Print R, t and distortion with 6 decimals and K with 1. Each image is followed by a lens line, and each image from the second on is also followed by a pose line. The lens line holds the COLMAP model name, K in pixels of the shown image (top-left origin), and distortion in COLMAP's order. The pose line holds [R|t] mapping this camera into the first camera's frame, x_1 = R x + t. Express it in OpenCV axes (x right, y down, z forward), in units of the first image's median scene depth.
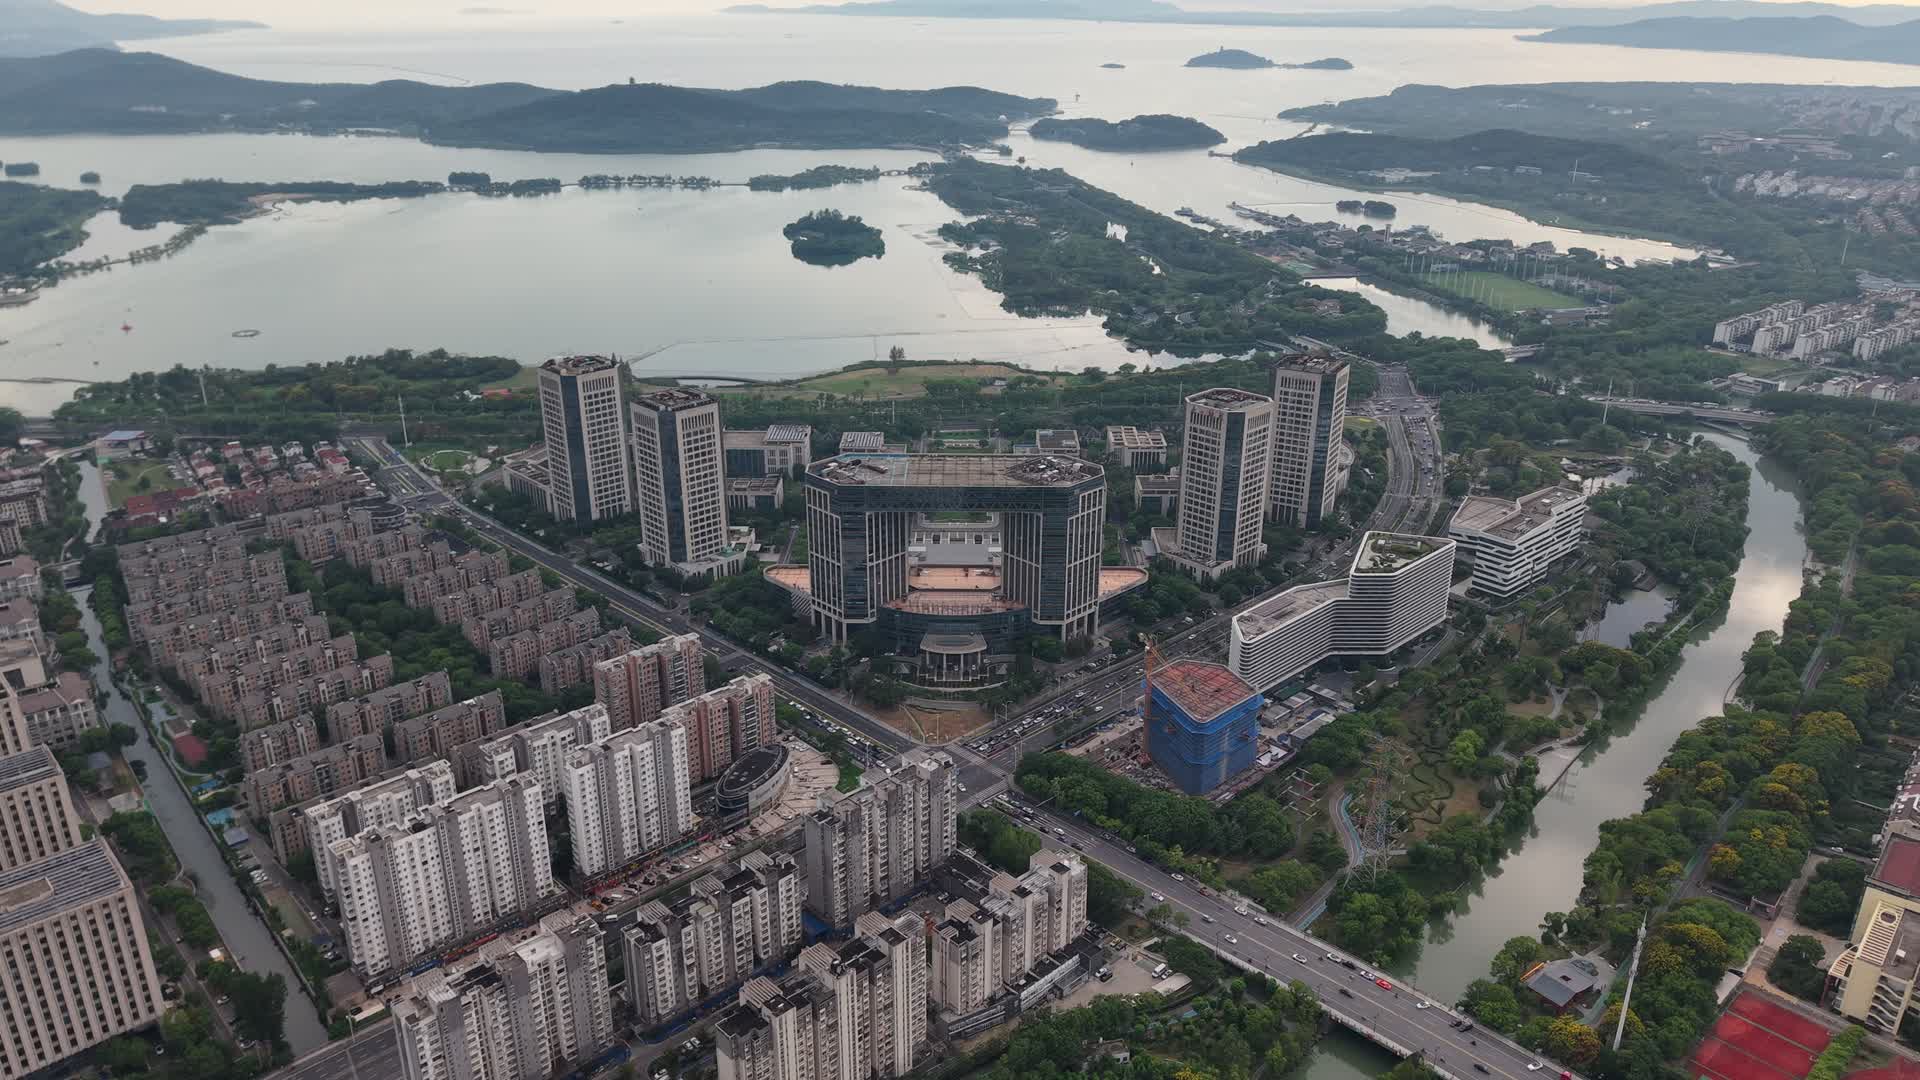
lens RADIAL K [[1367.3, 0, 957.2], [0, 1367.3, 549.1], [0, 0, 1]] dist [0.029458, -0.028698]
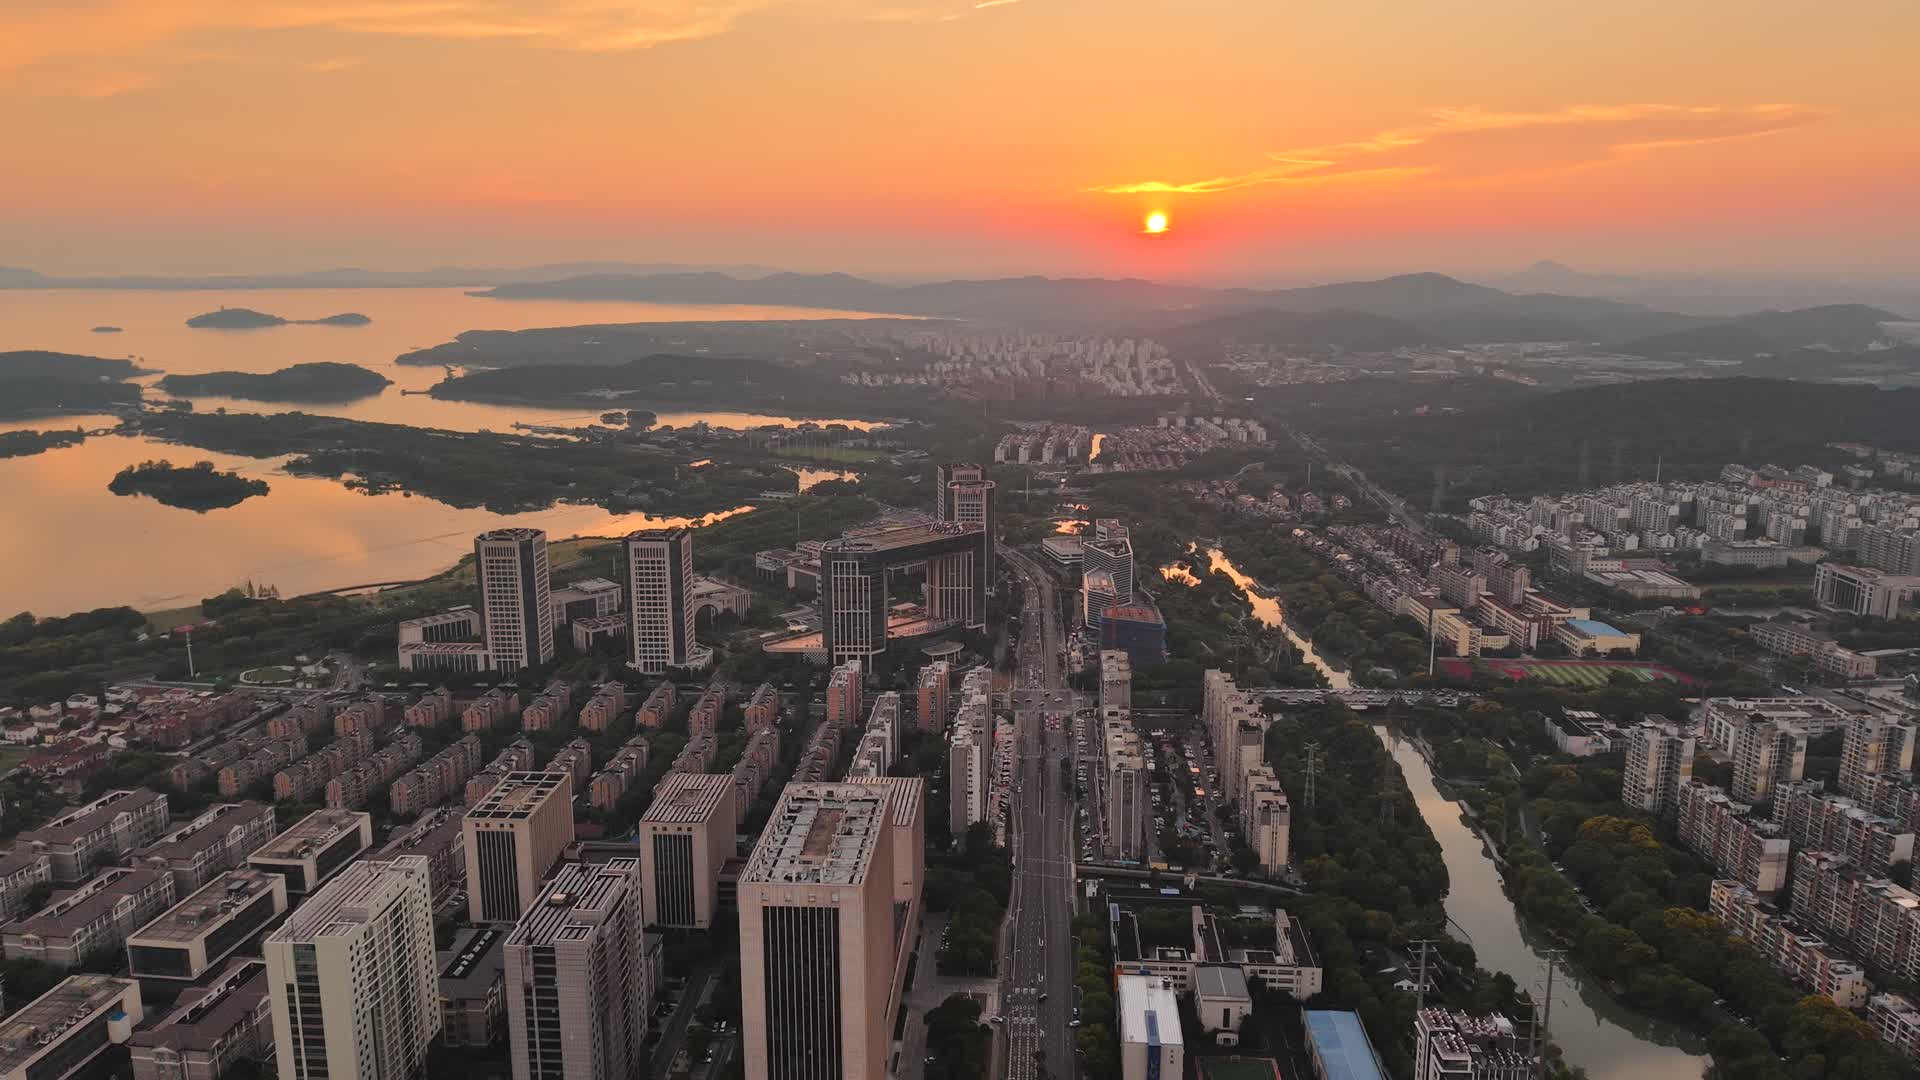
lens RADIAL K [[1361.5, 0, 958.0], [0, 1361.5, 526.8], [0, 0, 1]] dist [0.050582, -0.062322]
pose [[0.725794, -0.141108, 0.673284, -0.796273], [0.266525, 0.959973, -0.086118, 0.061183], [-0.634183, 0.241951, 0.734352, -0.096627]]
